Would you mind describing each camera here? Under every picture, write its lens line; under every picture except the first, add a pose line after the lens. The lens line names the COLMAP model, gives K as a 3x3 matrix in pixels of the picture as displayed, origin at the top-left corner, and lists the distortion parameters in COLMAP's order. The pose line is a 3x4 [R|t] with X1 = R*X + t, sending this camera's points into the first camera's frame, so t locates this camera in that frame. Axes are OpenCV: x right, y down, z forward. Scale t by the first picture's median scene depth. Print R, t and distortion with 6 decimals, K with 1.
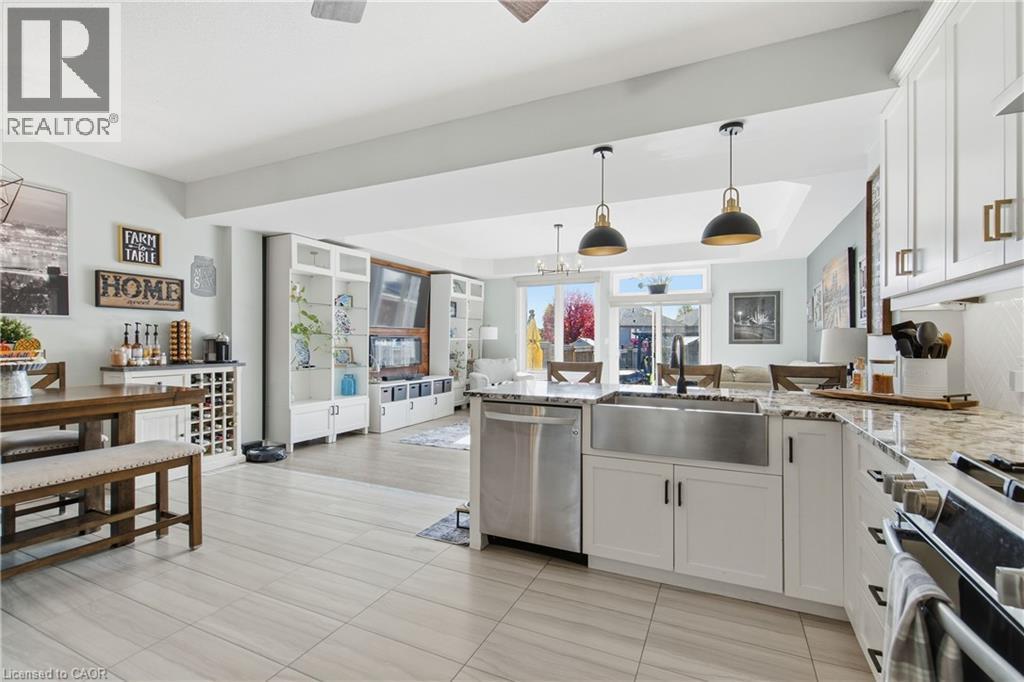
lens RADIAL K [[456.5, 0, 512.0], [0, 456.5, 344.3], [0, 0, 1]] dist [-0.000407, -0.001649]
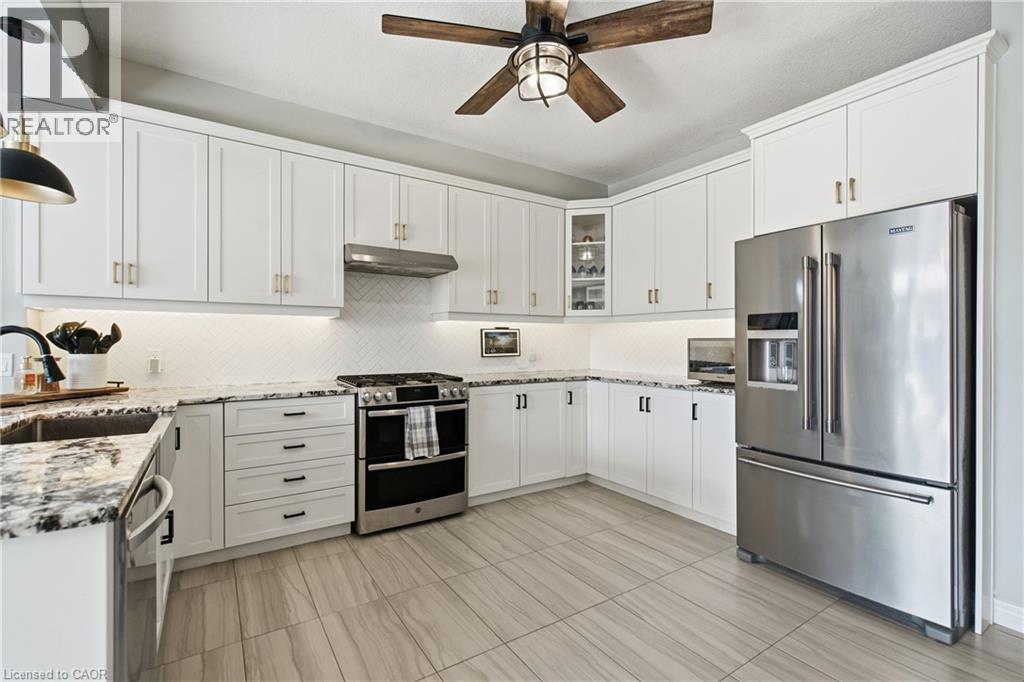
lens RADIAL K [[456.5, 0, 513.8], [0, 456.5, 343.4], [0, 0, 1]] dist [-0.000407, -0.001649]
pose [[-0.846570, -0.004226, 0.532260, -0.333554], [-0.001632, 0.999984, 0.005345, -0.002590], [-0.532275, 0.003656, -0.846564, 0.763018]]
